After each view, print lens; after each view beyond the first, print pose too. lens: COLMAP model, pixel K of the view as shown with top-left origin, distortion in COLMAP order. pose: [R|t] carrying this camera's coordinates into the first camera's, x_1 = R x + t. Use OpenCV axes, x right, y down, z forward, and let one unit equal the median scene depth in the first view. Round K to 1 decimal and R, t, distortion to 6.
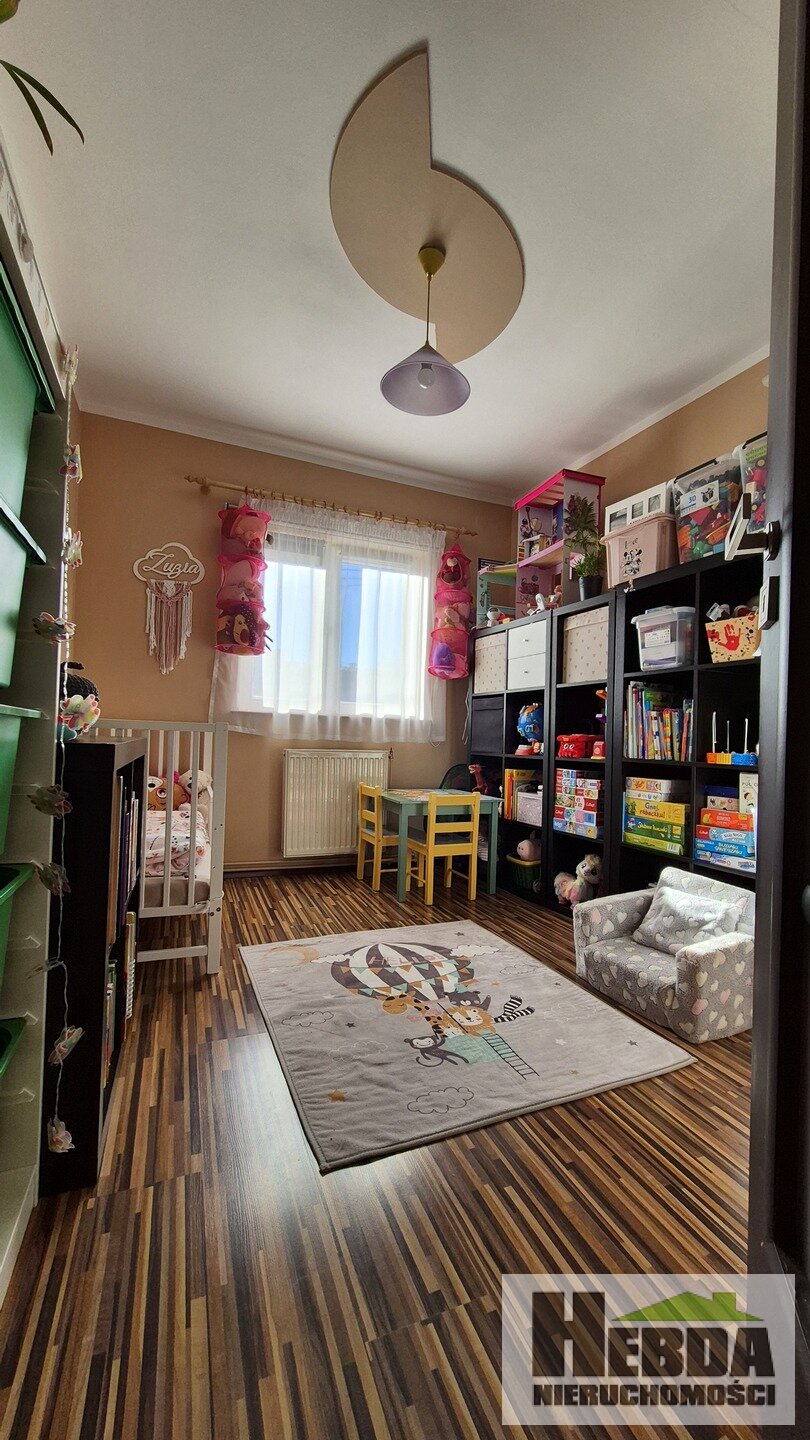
lens RADIAL K [[558.6, 0, 399.1], [0, 558.6, 730.3], [0, 0, 1]] dist [0.003026, 0.000013]
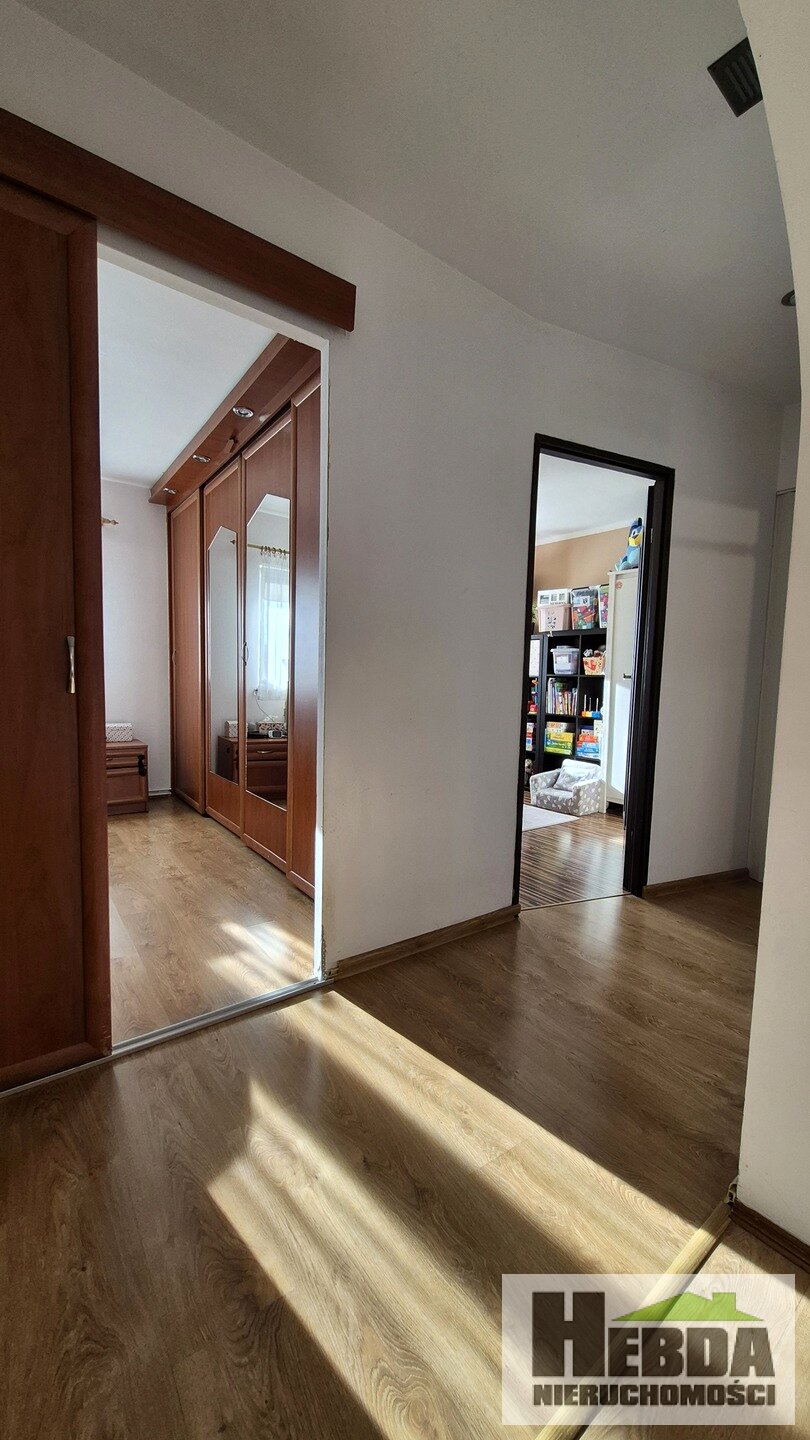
lens RADIAL K [[558.6, 0, 405.5], [0, 558.6, 725.3], [0, 0, 1]] dist [0.003026, 0.000013]
pose [[0.971352, -0.026265, 0.236190, -0.673761], [0.003351, 0.995289, 0.096899, -0.121780], [-0.237622, -0.093332, 0.966864, -1.023705]]
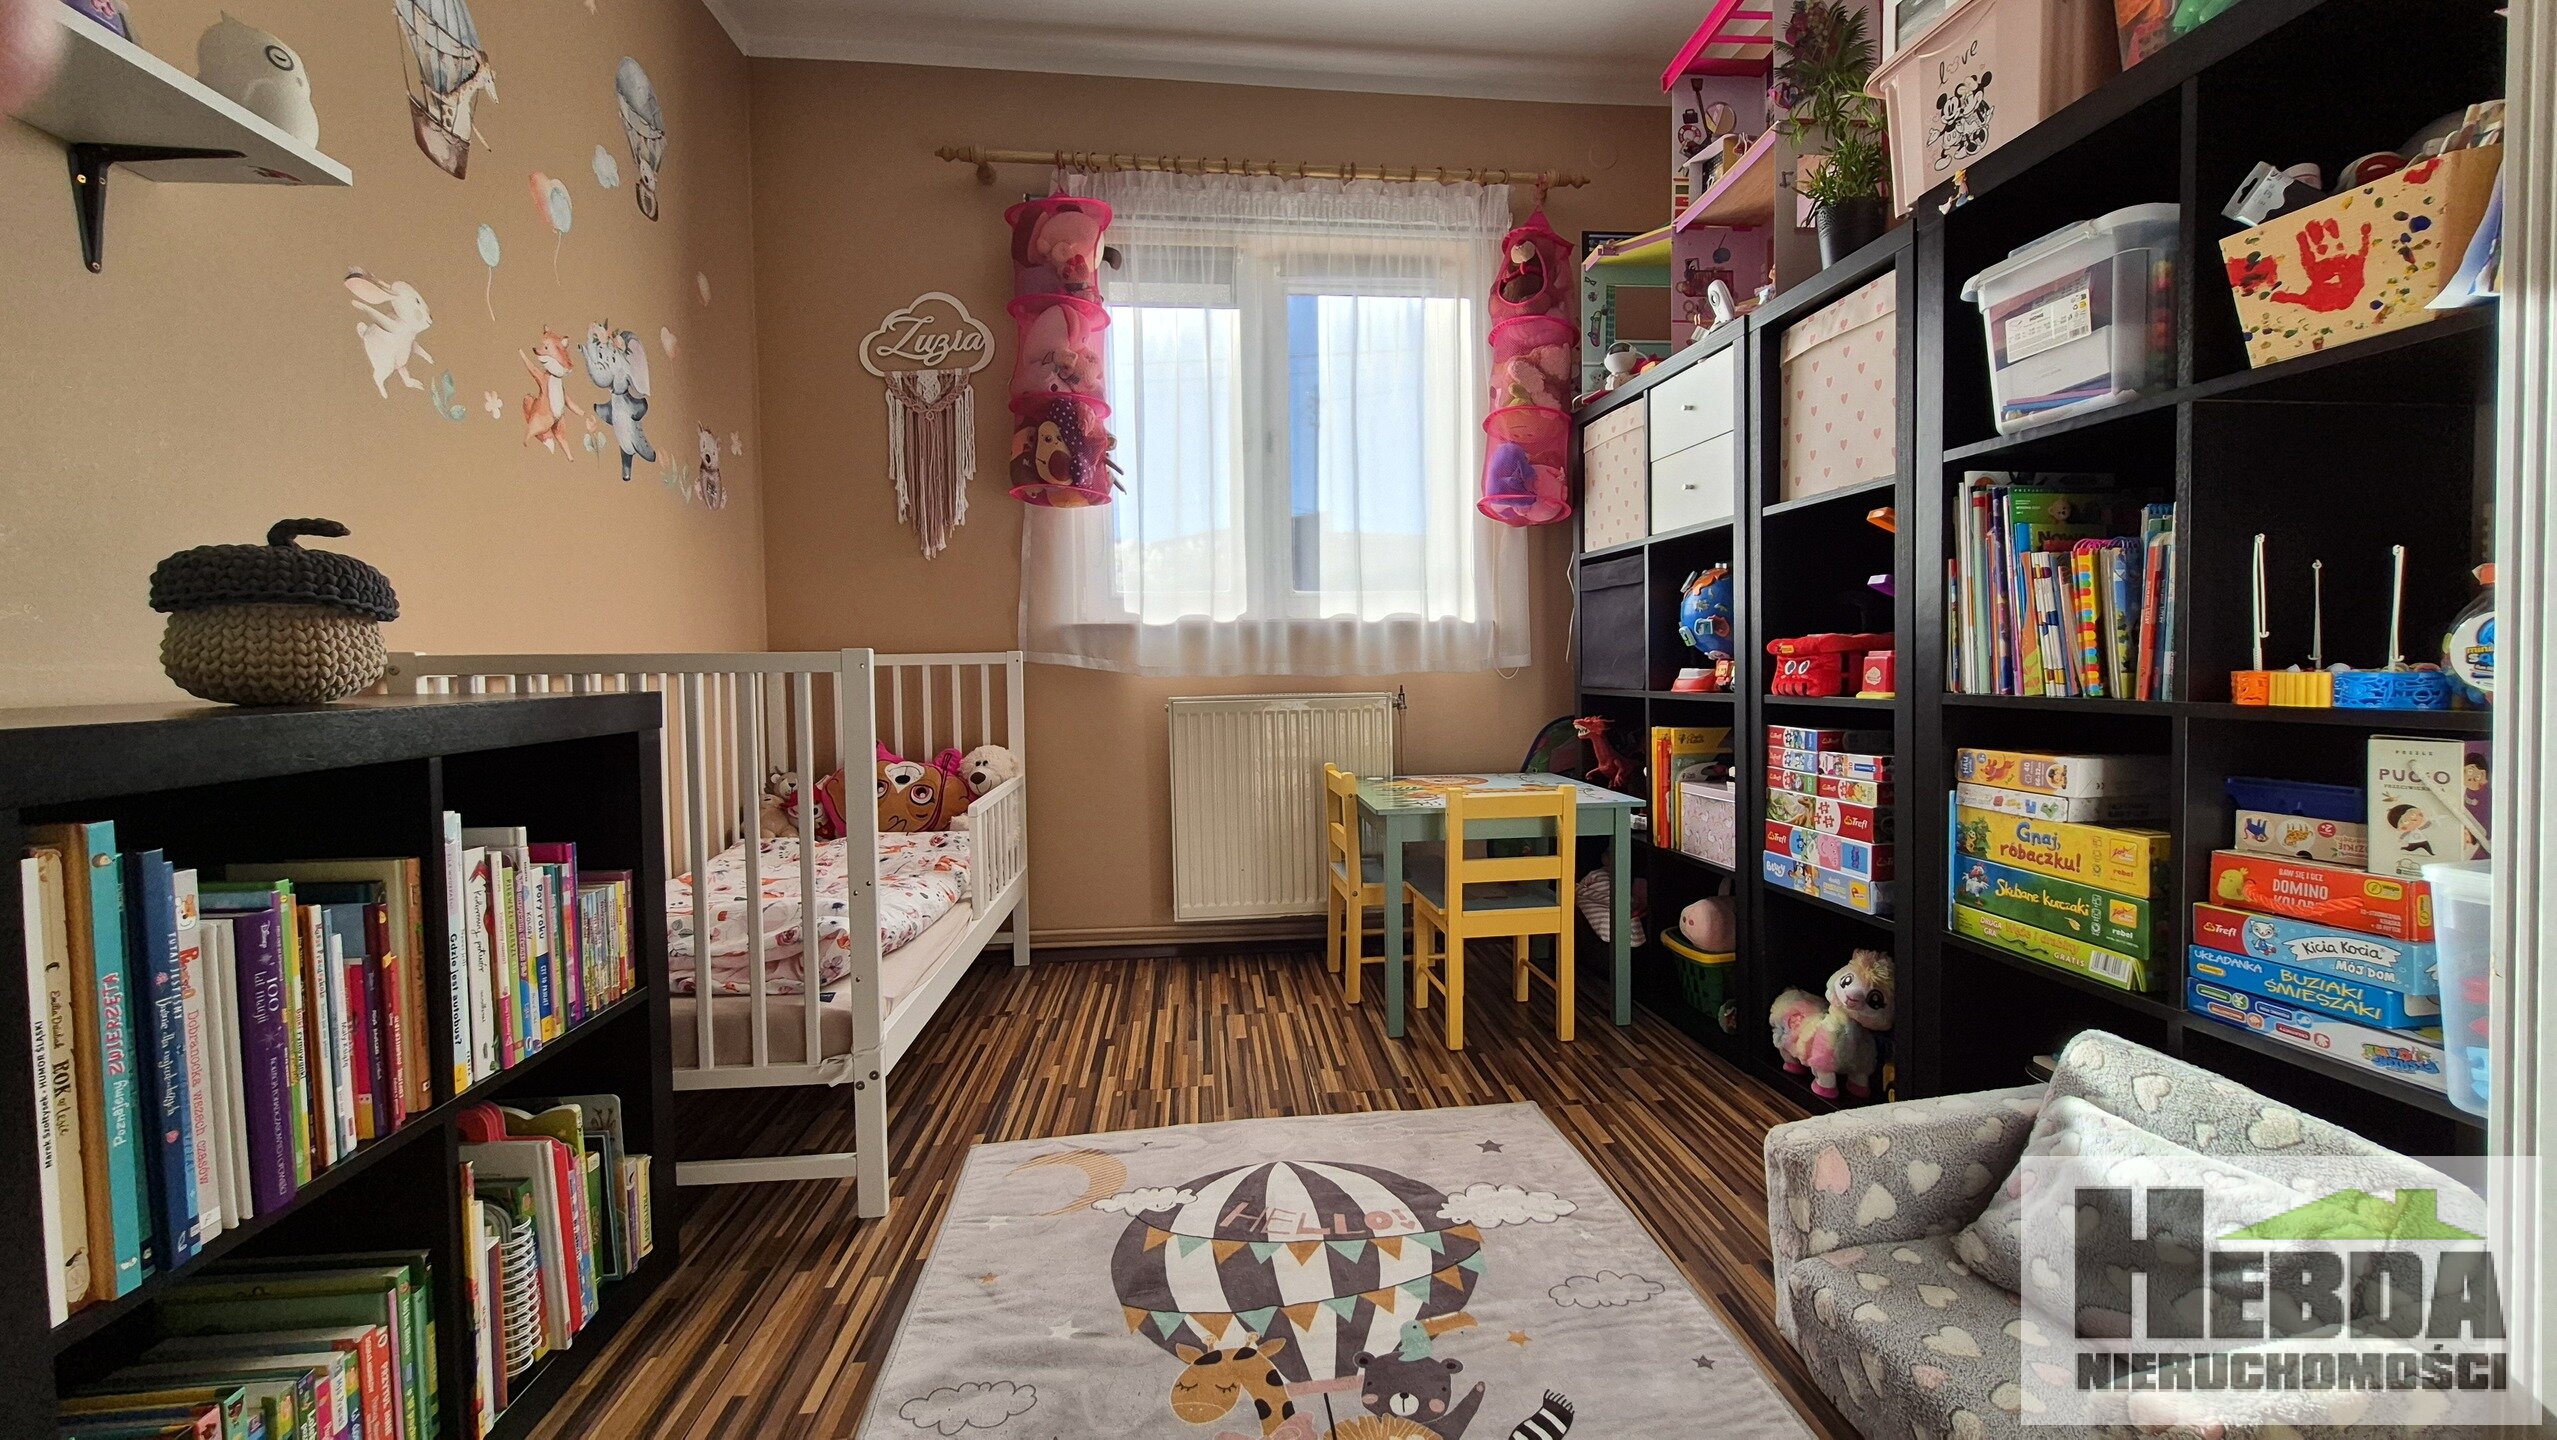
lens RADIAL K [[987.5, 0, 1289.0], [0, 987.5, 696.5], [0, 0, 1]] dist [0.003070, -0.000188]
pose [[0.961766, -0.035431, -0.271573, 0.180469], [0.047236, 0.998196, 0.037057, 0.008744], [0.269770, -0.048468, 0.961704, 0.304443]]
